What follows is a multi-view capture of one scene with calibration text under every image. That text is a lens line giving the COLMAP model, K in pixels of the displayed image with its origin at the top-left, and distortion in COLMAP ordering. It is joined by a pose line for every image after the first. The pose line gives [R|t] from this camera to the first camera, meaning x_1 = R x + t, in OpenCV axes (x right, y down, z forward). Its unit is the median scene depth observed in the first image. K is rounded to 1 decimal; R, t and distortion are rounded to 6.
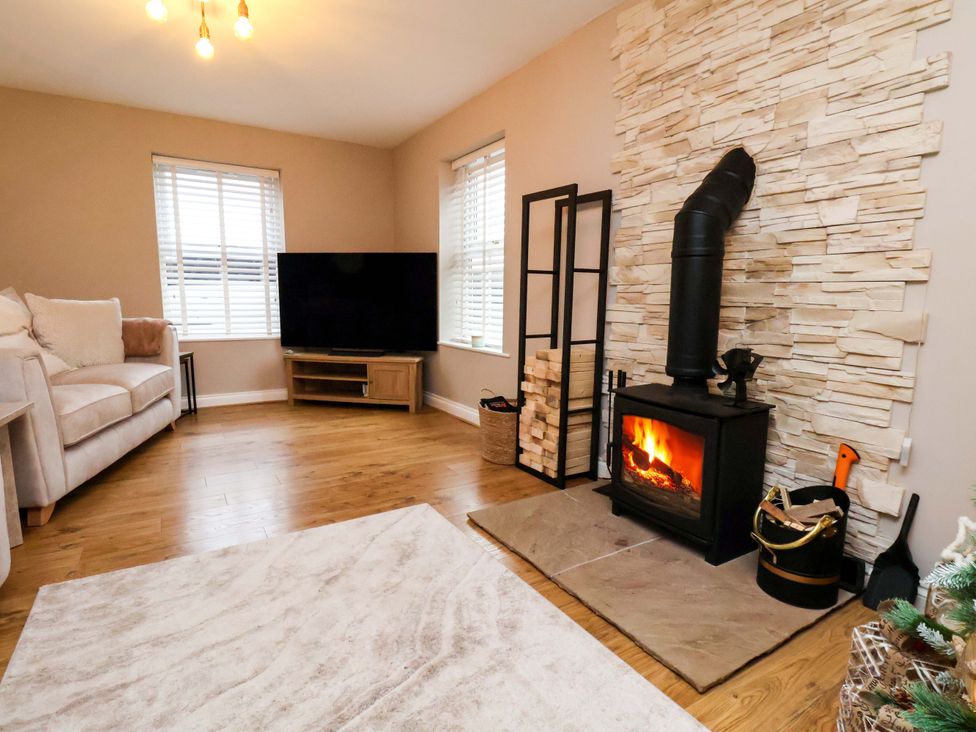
lens RADIAL K [[512.7, 0, 489.2], [0, 512.7, 370.1], [0, 0, 1]] dist [0.006835, -0.016101]
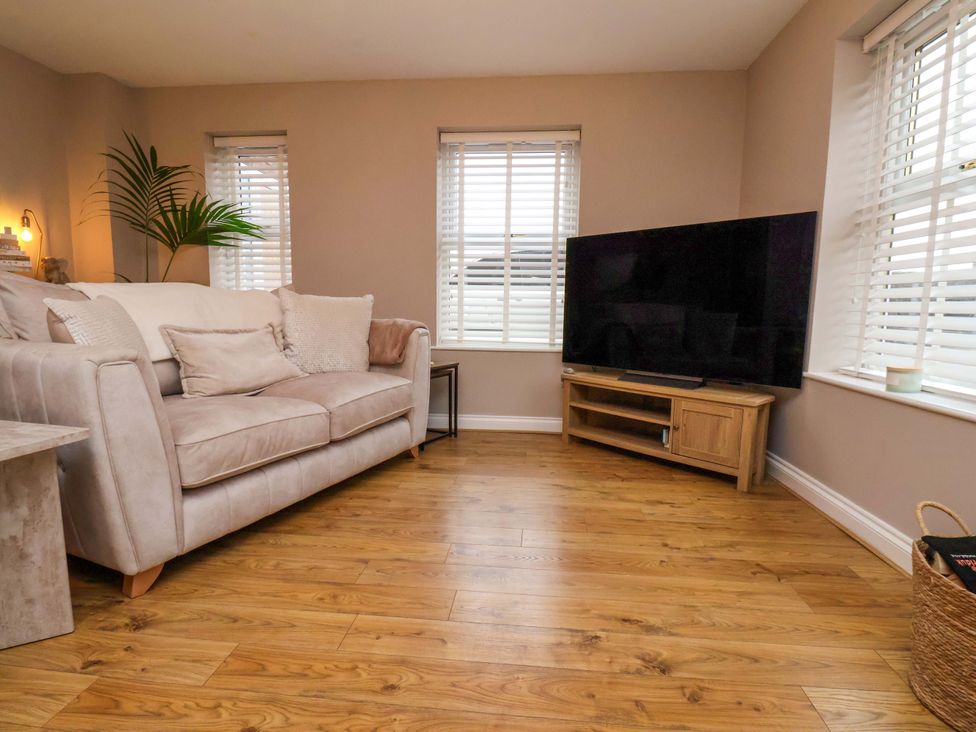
lens RADIAL K [[512.7, 0, 489.2], [0, 512.7, 370.1], [0, 0, 1]] dist [0.006835, -0.016101]
pose [[0.797539, 0.074820, -0.598610, -0.056026], [-0.091267, 0.995822, 0.002870, -0.040009], [0.596324, 0.052345, 0.801035, 0.490460]]
